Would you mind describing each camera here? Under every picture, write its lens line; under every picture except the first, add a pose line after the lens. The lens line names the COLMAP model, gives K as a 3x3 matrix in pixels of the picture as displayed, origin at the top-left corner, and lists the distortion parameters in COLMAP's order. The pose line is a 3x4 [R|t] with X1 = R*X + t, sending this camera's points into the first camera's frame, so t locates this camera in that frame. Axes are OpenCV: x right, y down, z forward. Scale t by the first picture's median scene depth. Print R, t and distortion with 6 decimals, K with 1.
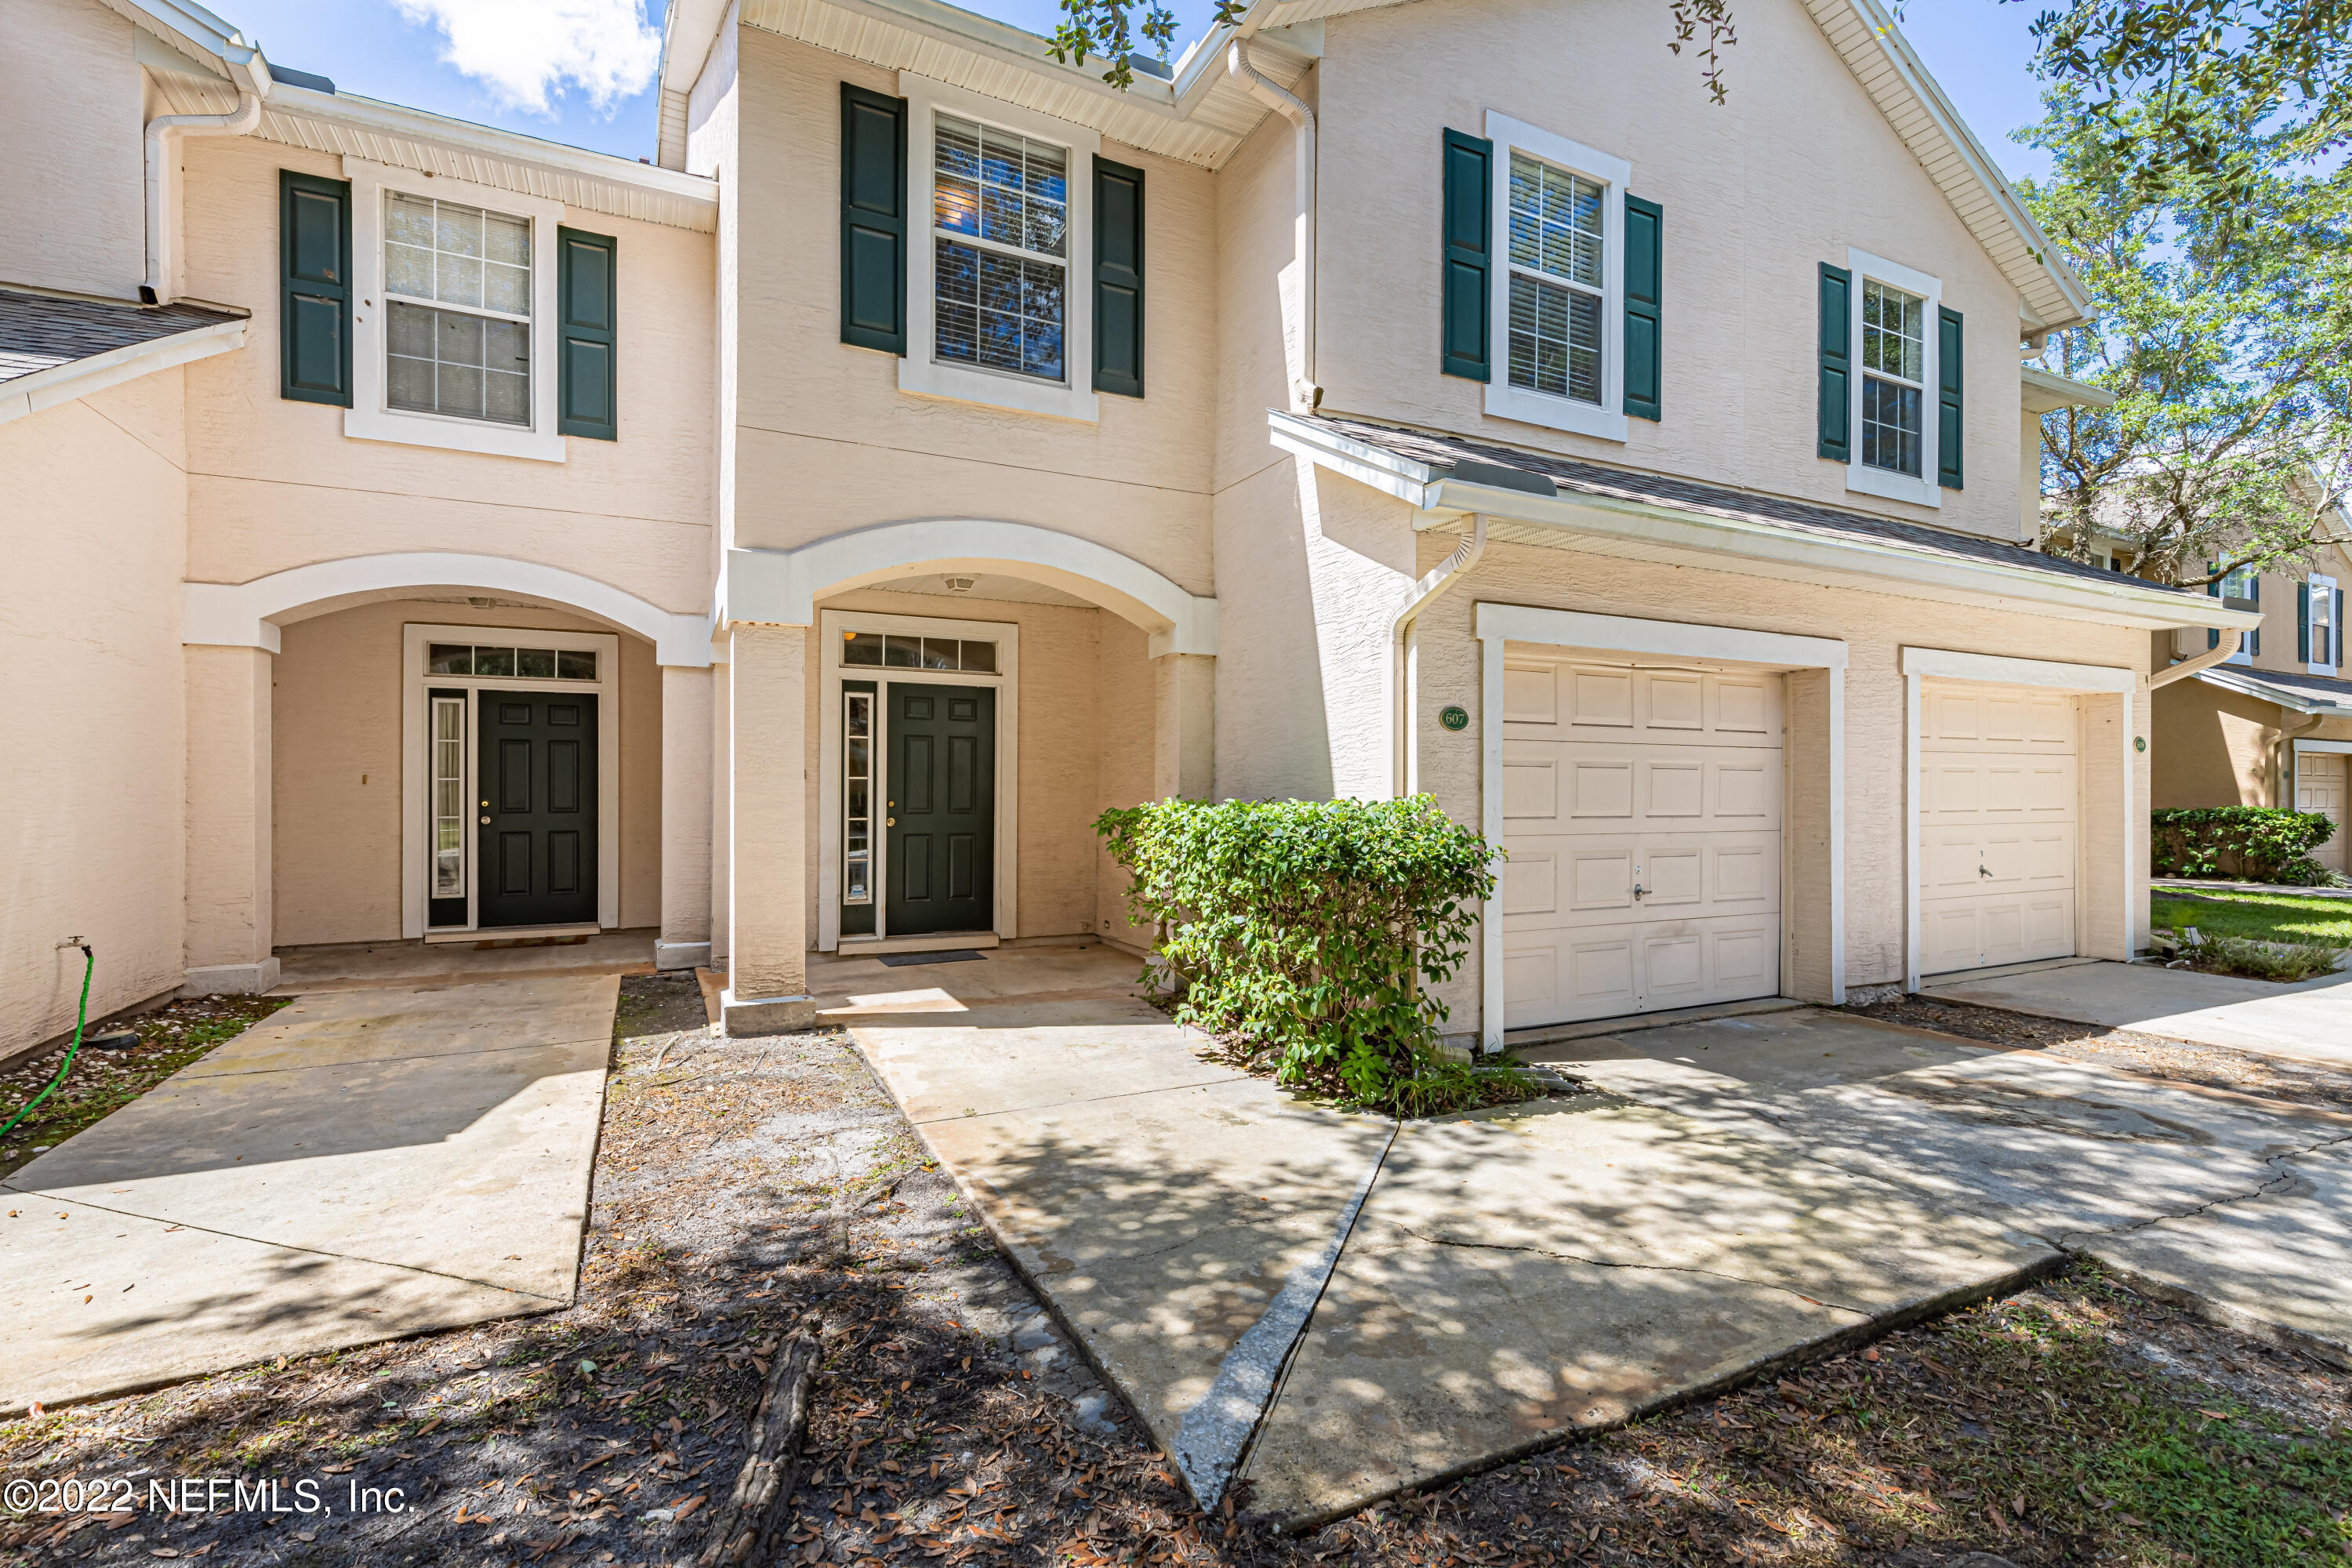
lens RADIAL K [[1059.6, 0, 1182.6], [0, 1059.6, 787.1], [0, 0, 1]] dist [0.011488, -0.002185]
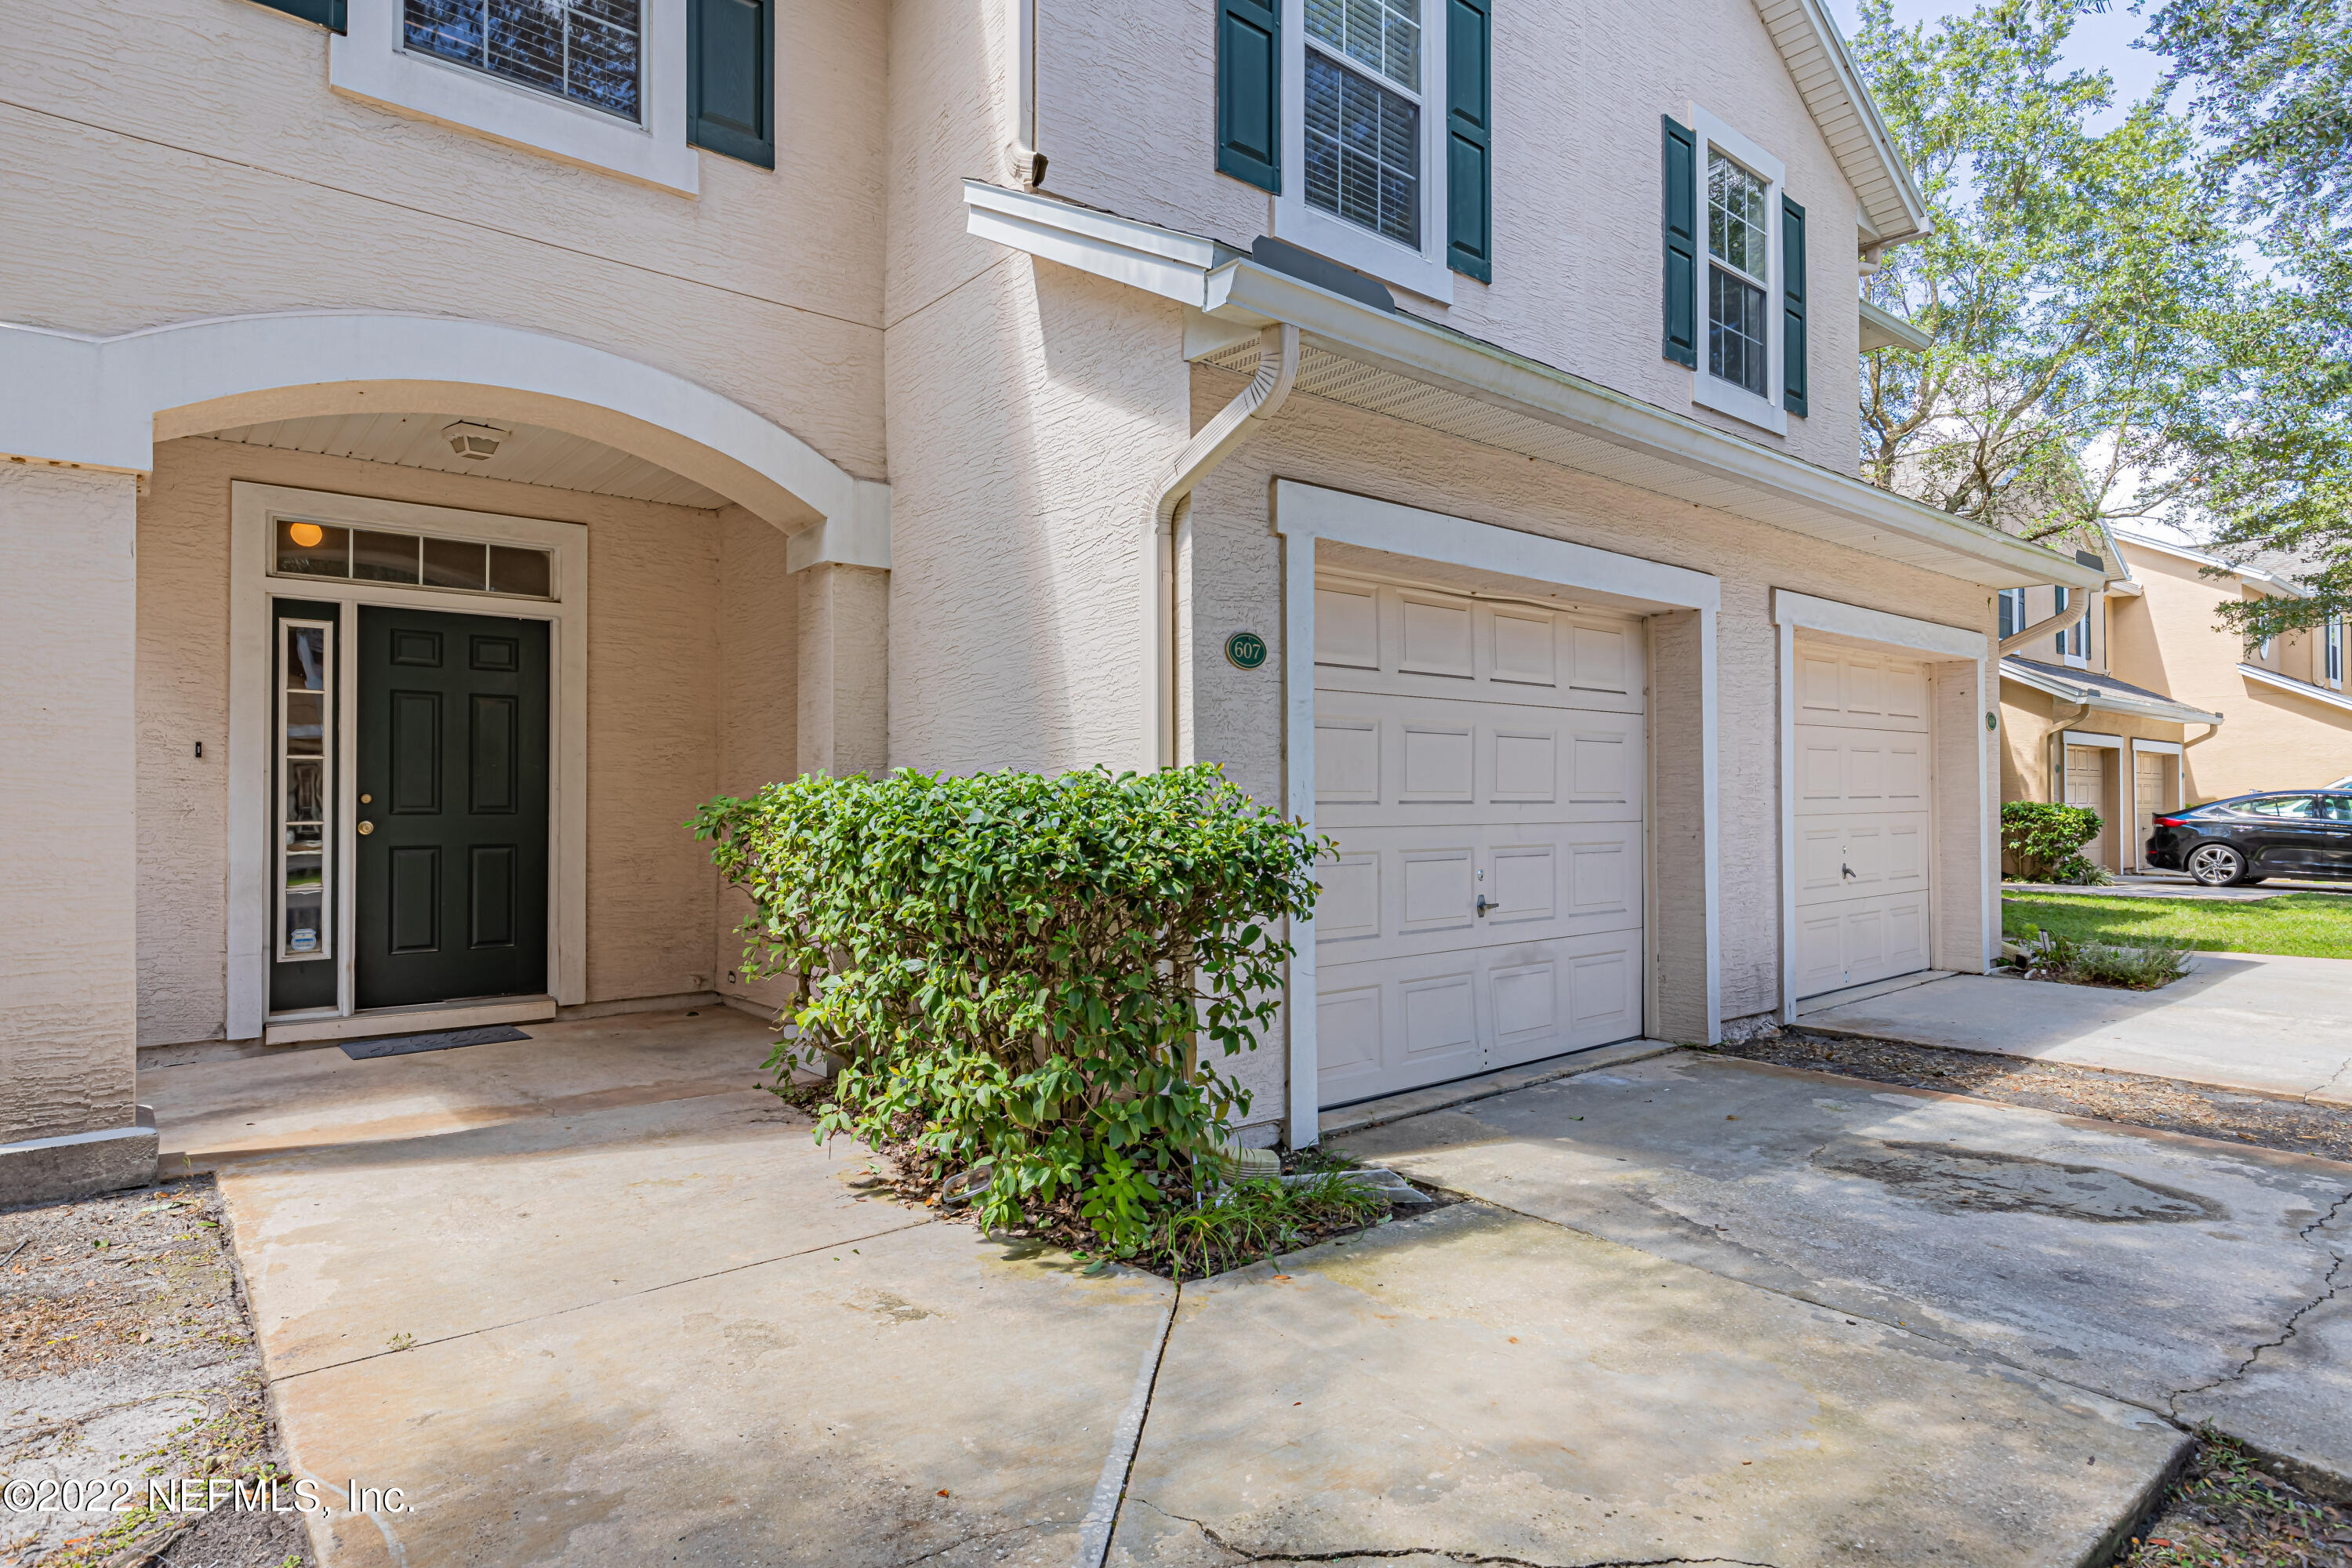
lens RADIAL K [[1297.3, 0, 1182.2], [0, 1297.3, 786.0], [0, 0, 1]] dist [-0.000038, 0.001544]
pose [[0.972659, -0.004514, 0.232195, 0.021329], [0.006298, 0.999956, -0.006945, 0.020293], [-0.232154, 0.008217, 0.972644, 0.170691]]
